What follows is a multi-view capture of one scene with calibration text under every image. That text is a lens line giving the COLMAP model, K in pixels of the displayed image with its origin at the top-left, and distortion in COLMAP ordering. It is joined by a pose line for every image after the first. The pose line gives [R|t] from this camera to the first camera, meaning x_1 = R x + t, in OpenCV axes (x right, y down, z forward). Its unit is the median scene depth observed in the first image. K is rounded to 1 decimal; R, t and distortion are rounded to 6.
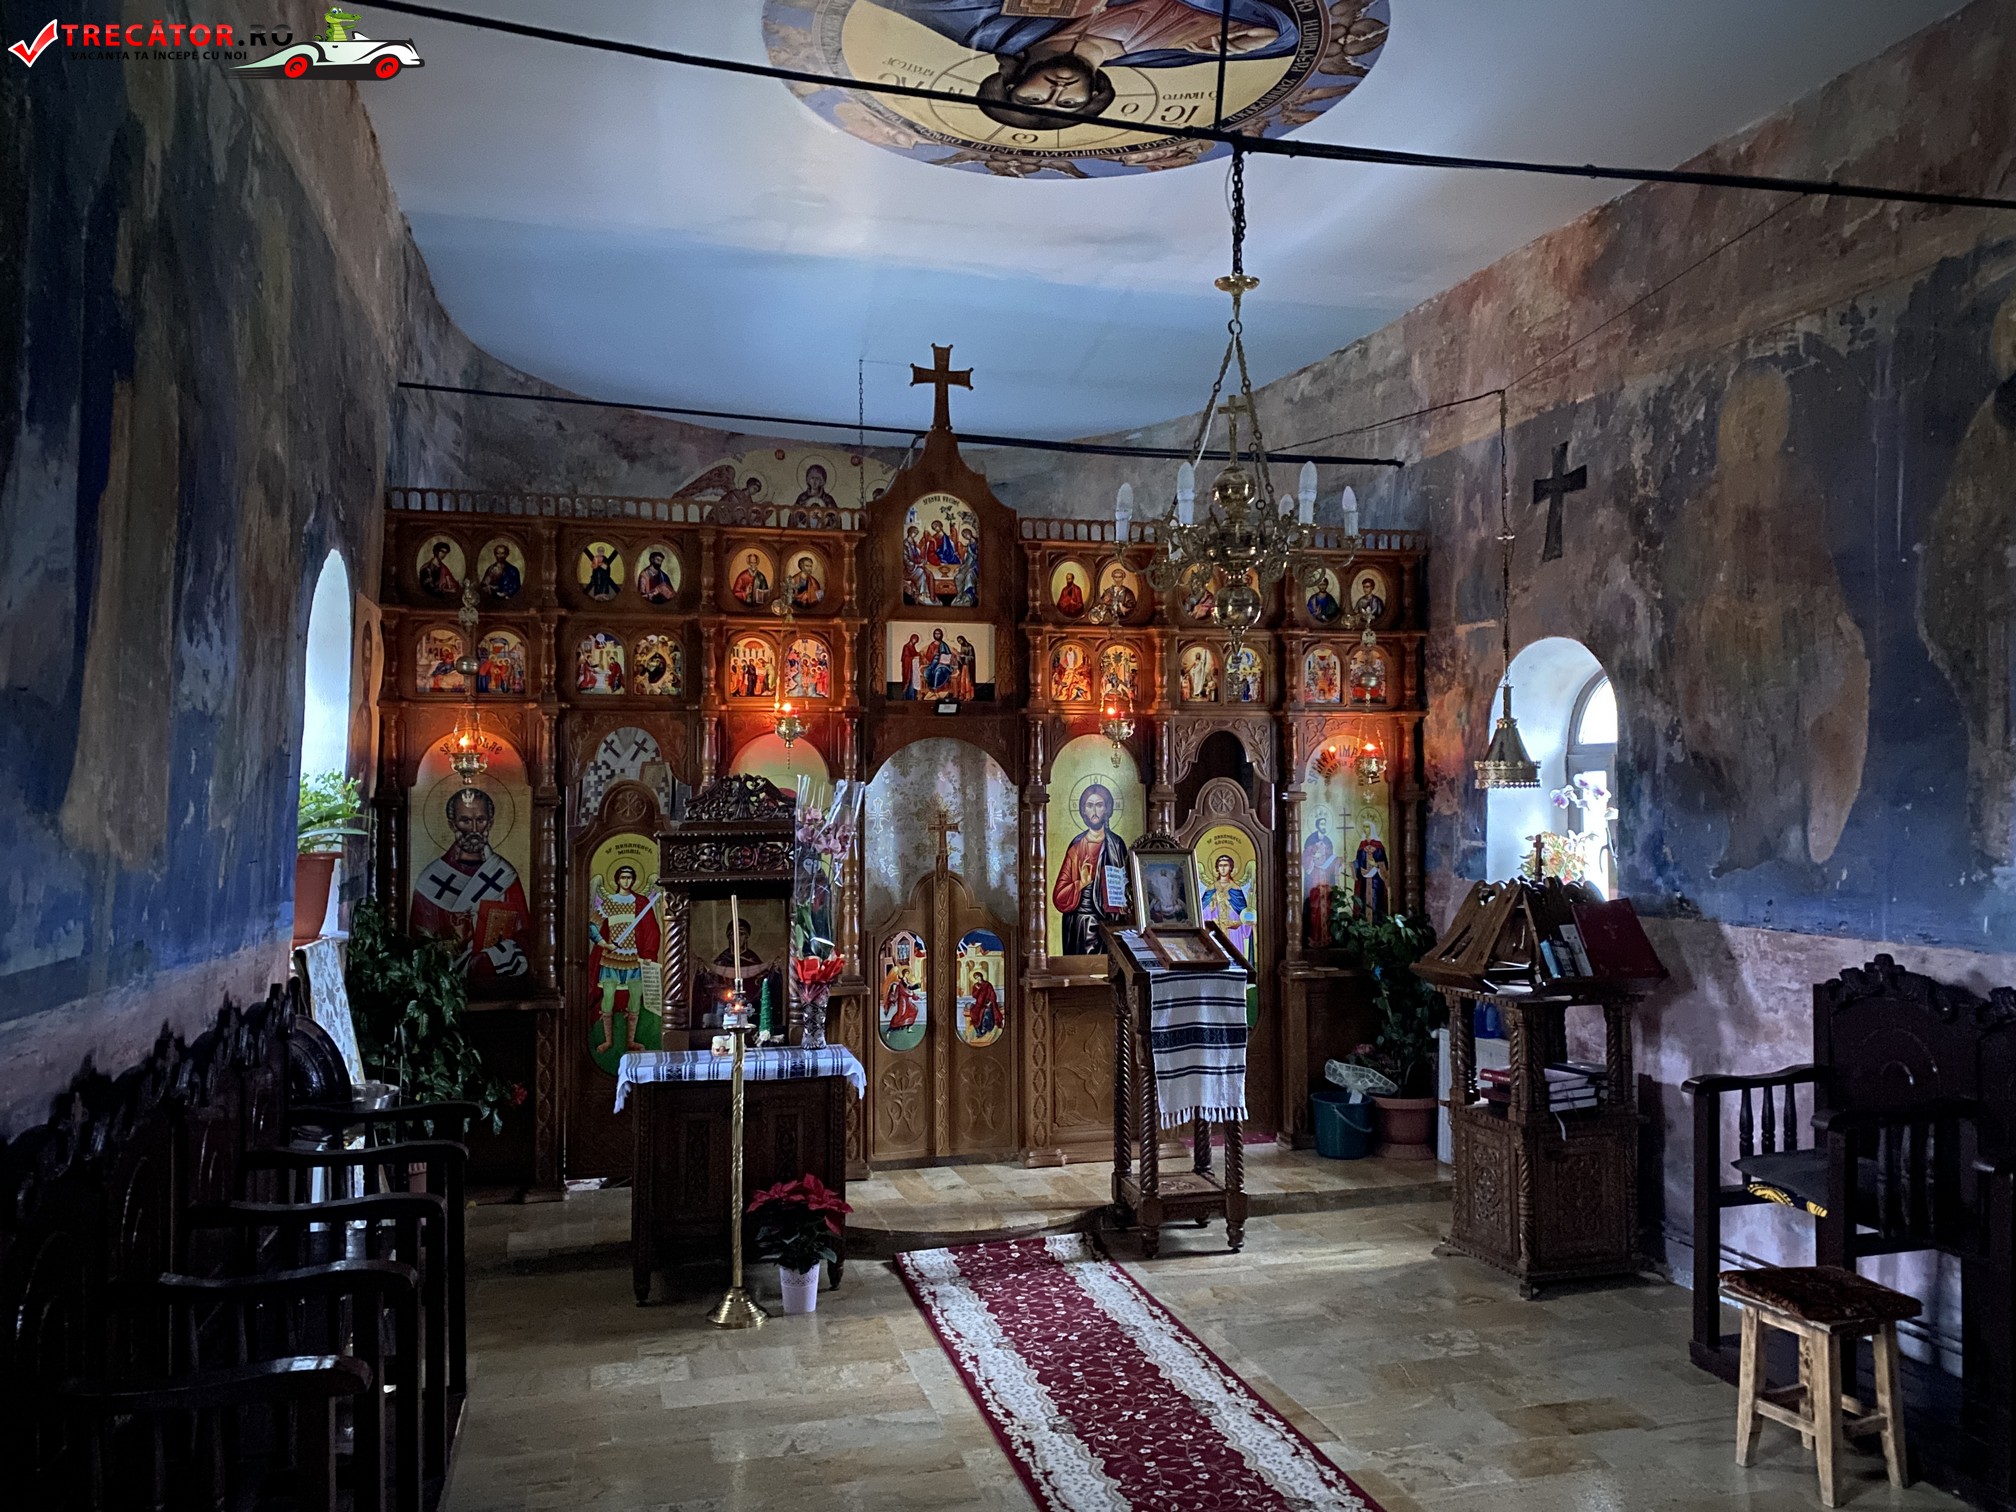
lens RADIAL K [[1531.0, 0, 1008.0], [0, 1531.0, 756.0], [0, 0, 1]] dist [0.046167, -0.049078]
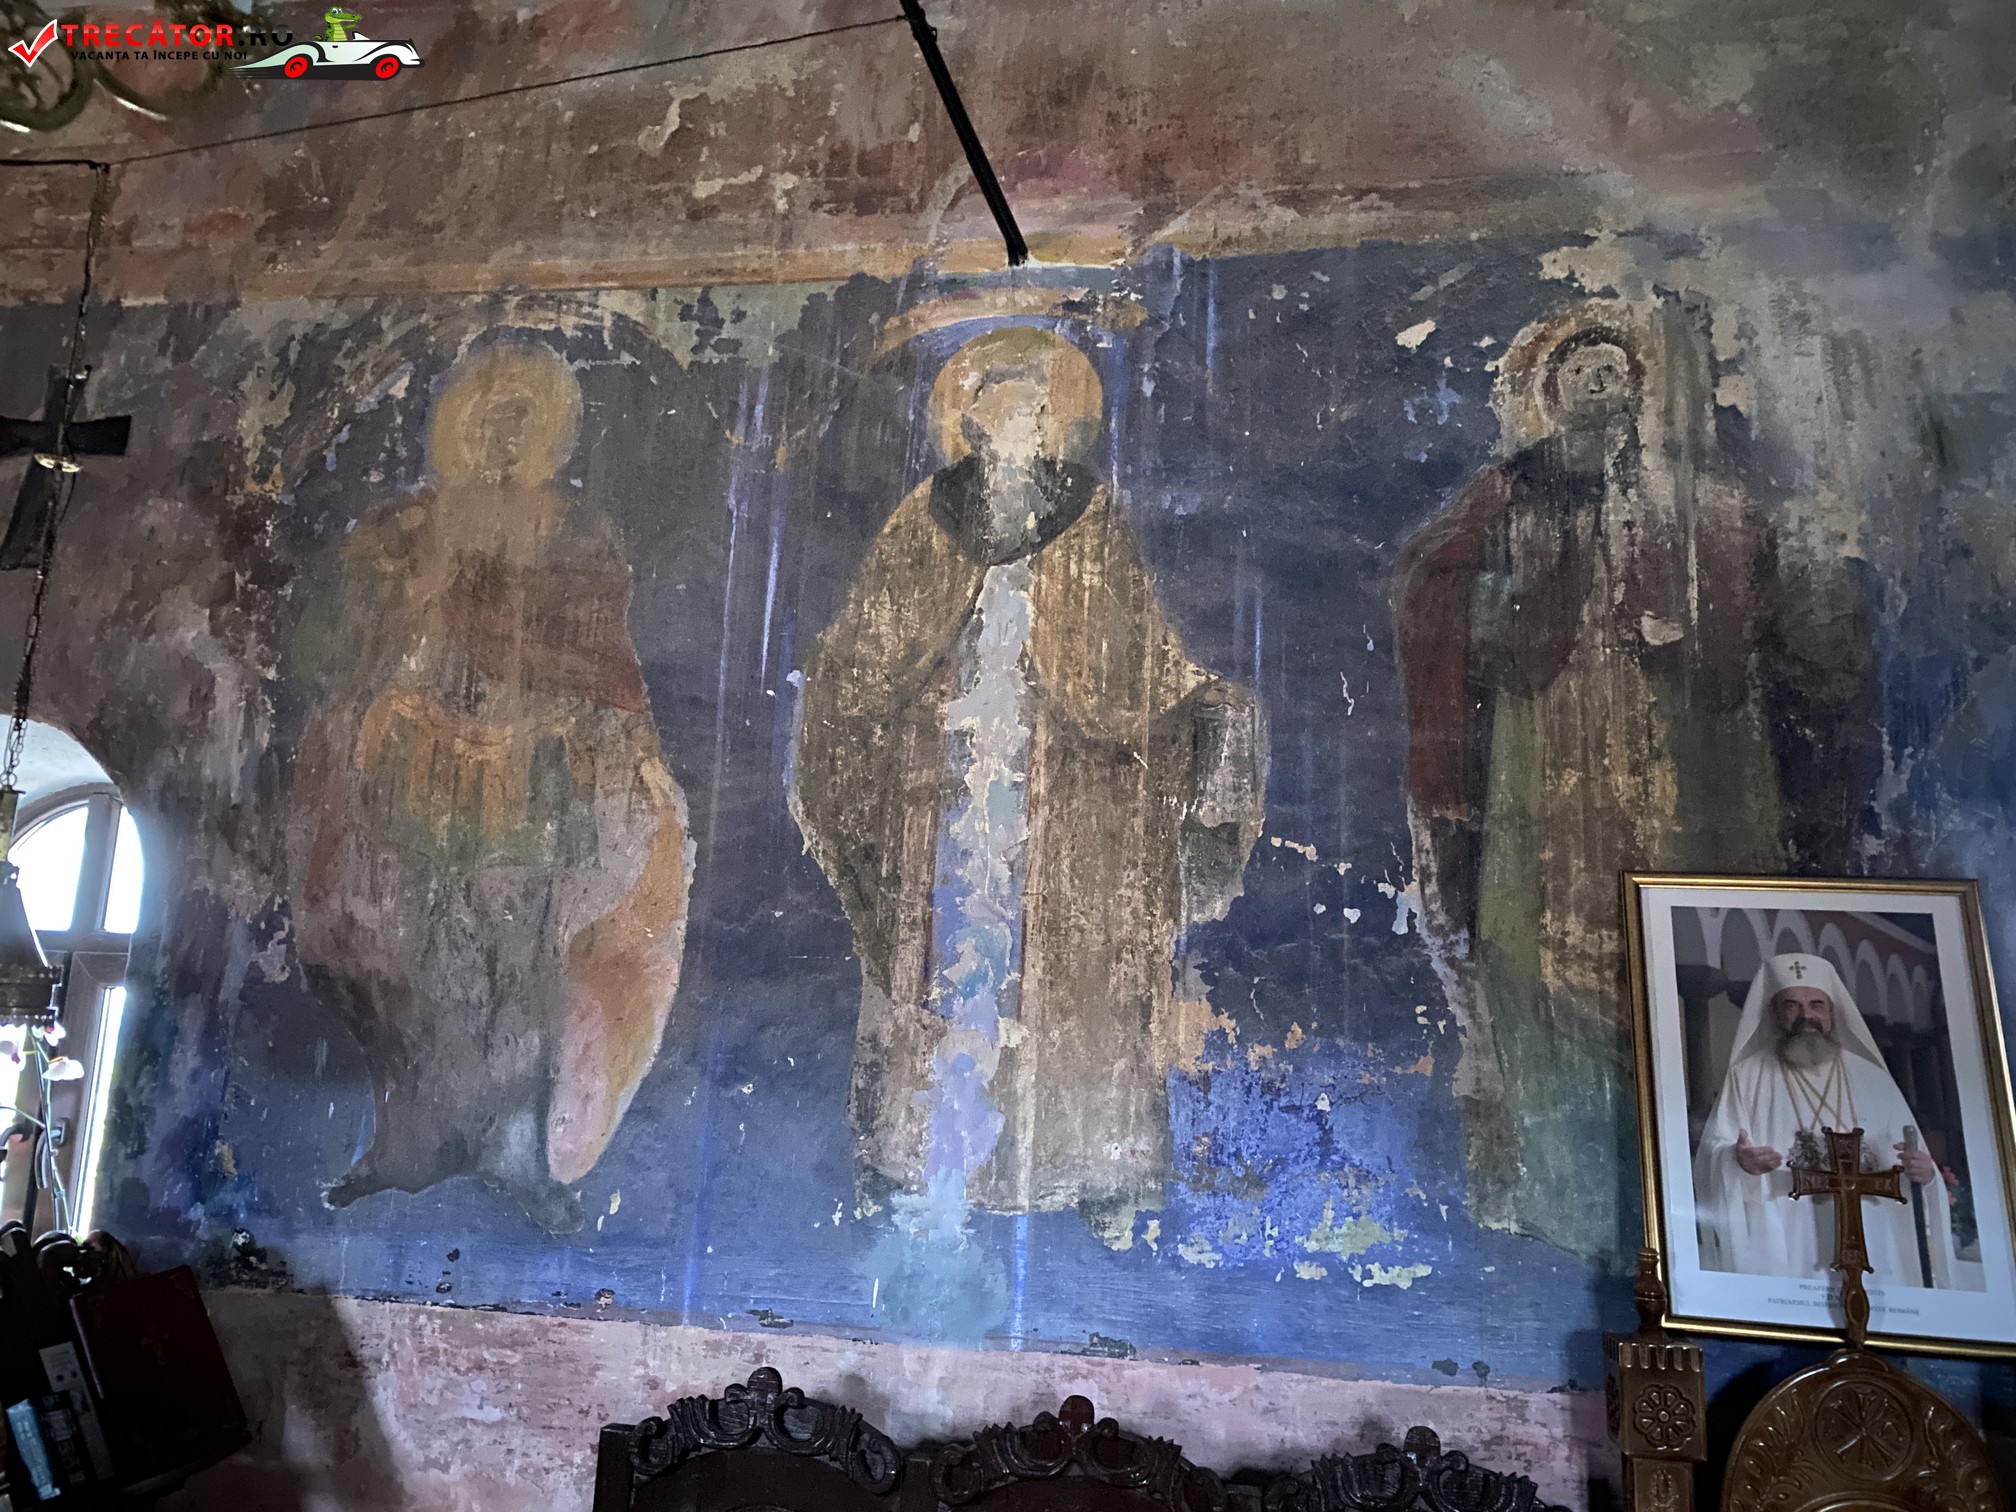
lens RADIAL K [[1531.0, 0, 1008.0], [0, 1531.0, 756.0], [0, 0, 1]] dist [0.046167, -0.049078]
pose [[0.446218, 0.181836, 0.876256, 0.064262], [-0.071480, 0.983254, -0.167640, -0.001605], [-0.892065, 0.012169, 0.451743, 0.543437]]
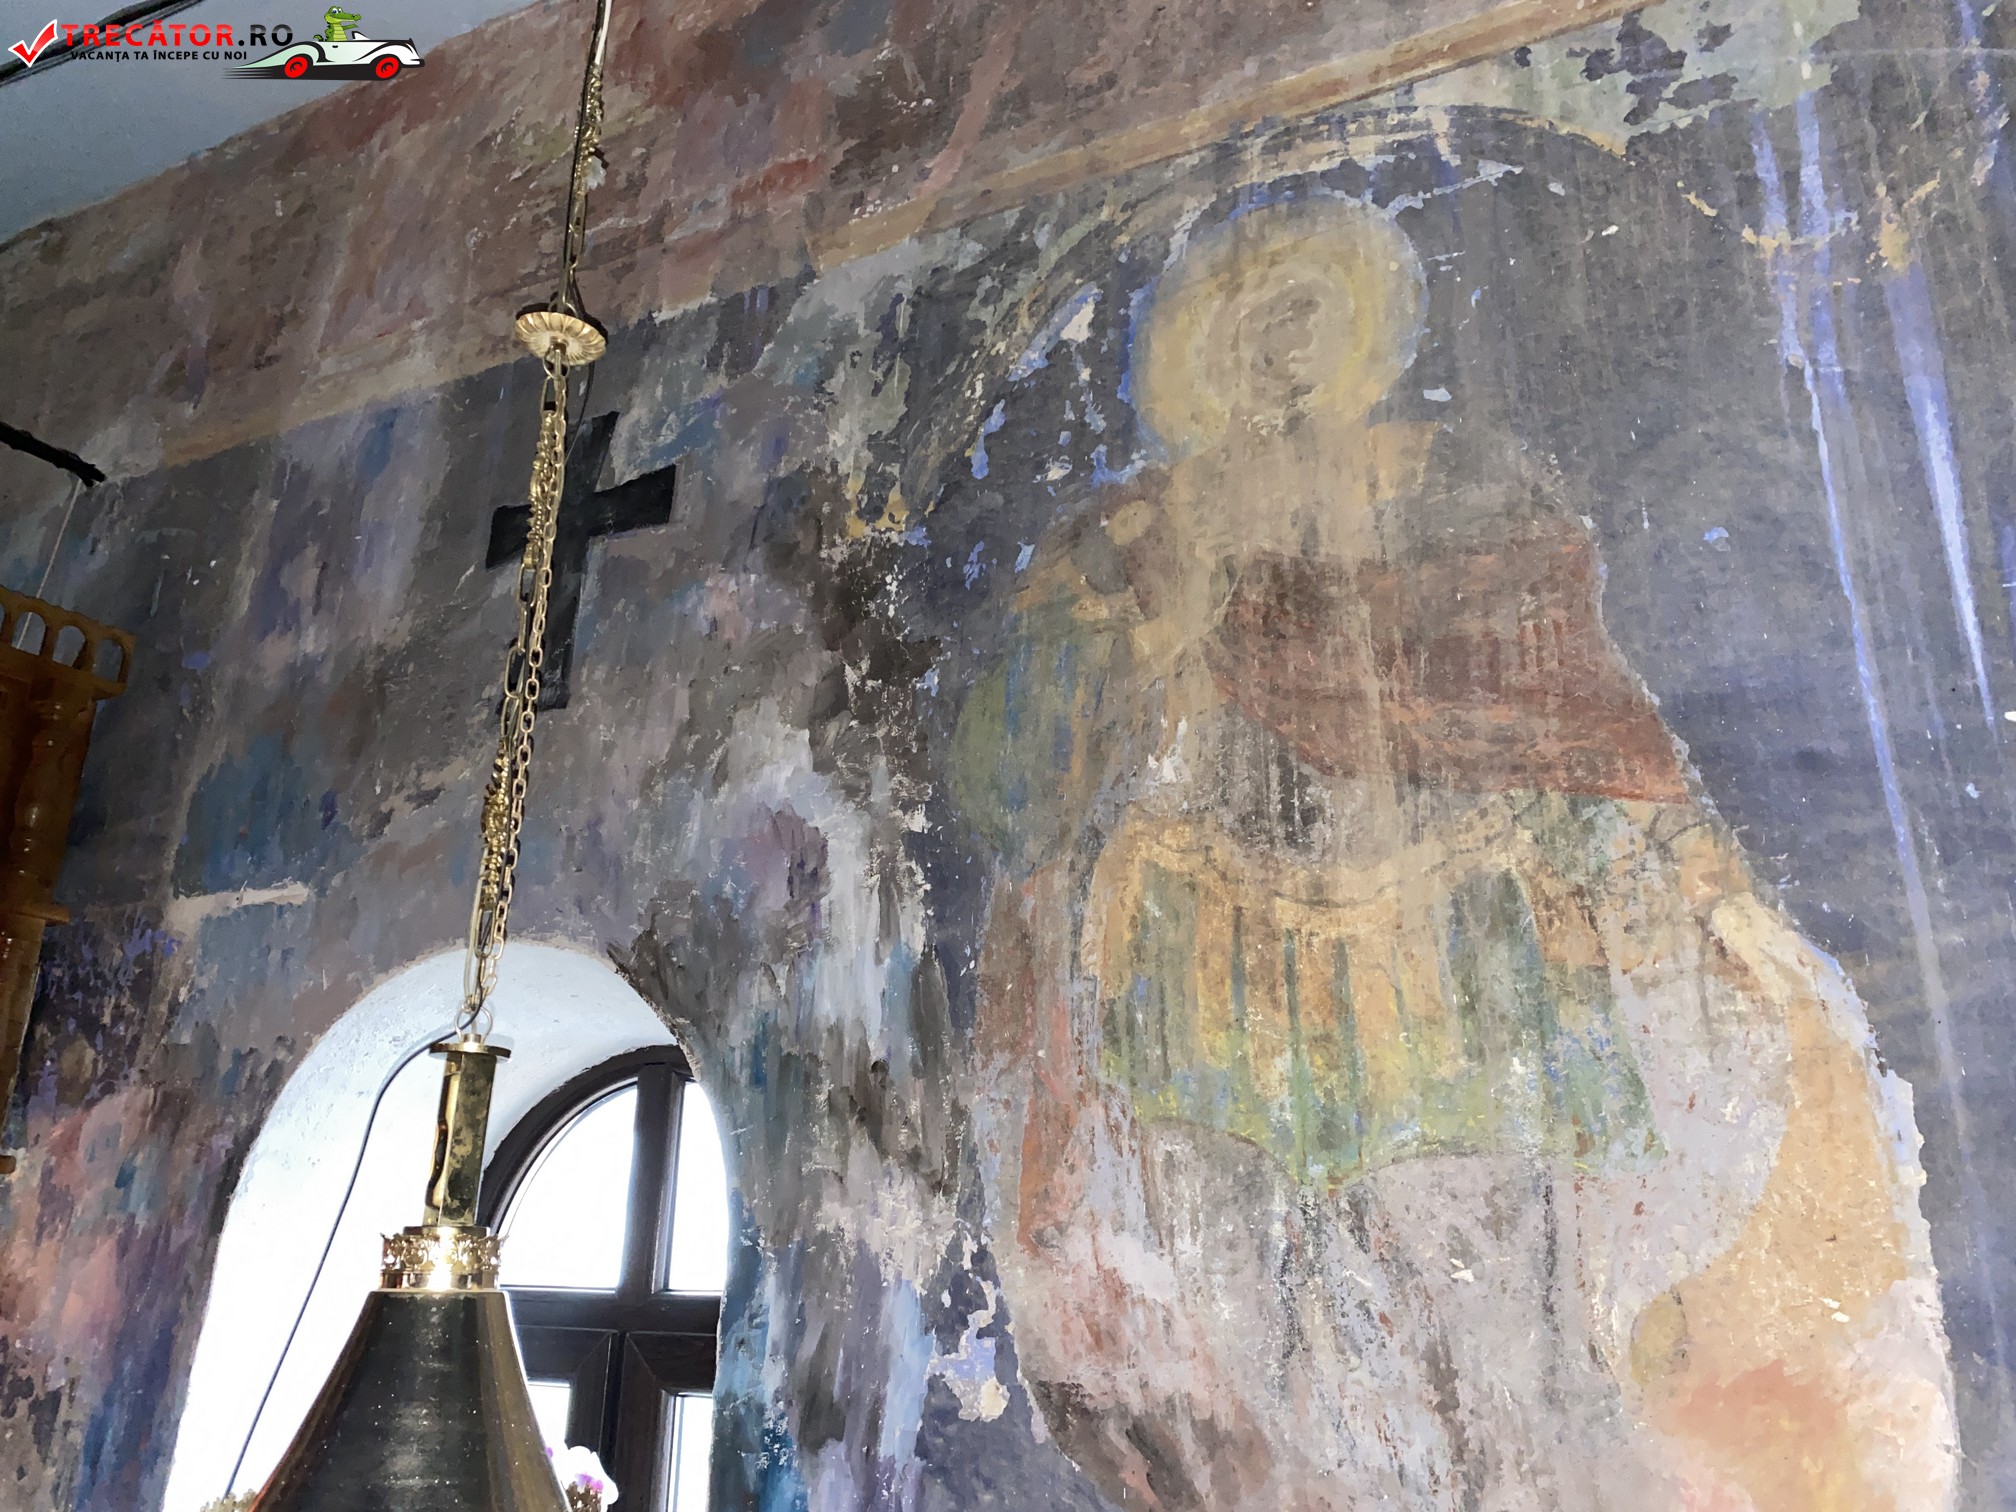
lens RADIAL K [[1531.0, 0, 1008.0], [0, 1531.0, 756.0], [0, 0, 1]] dist [0.046167, -0.049078]
pose [[0.694162, 0.245598, 0.676625, 0.234798], [-0.040491, 0.951827, -0.303949, -0.025291], [-0.718679, 0.183592, 0.670667, 0.819849]]
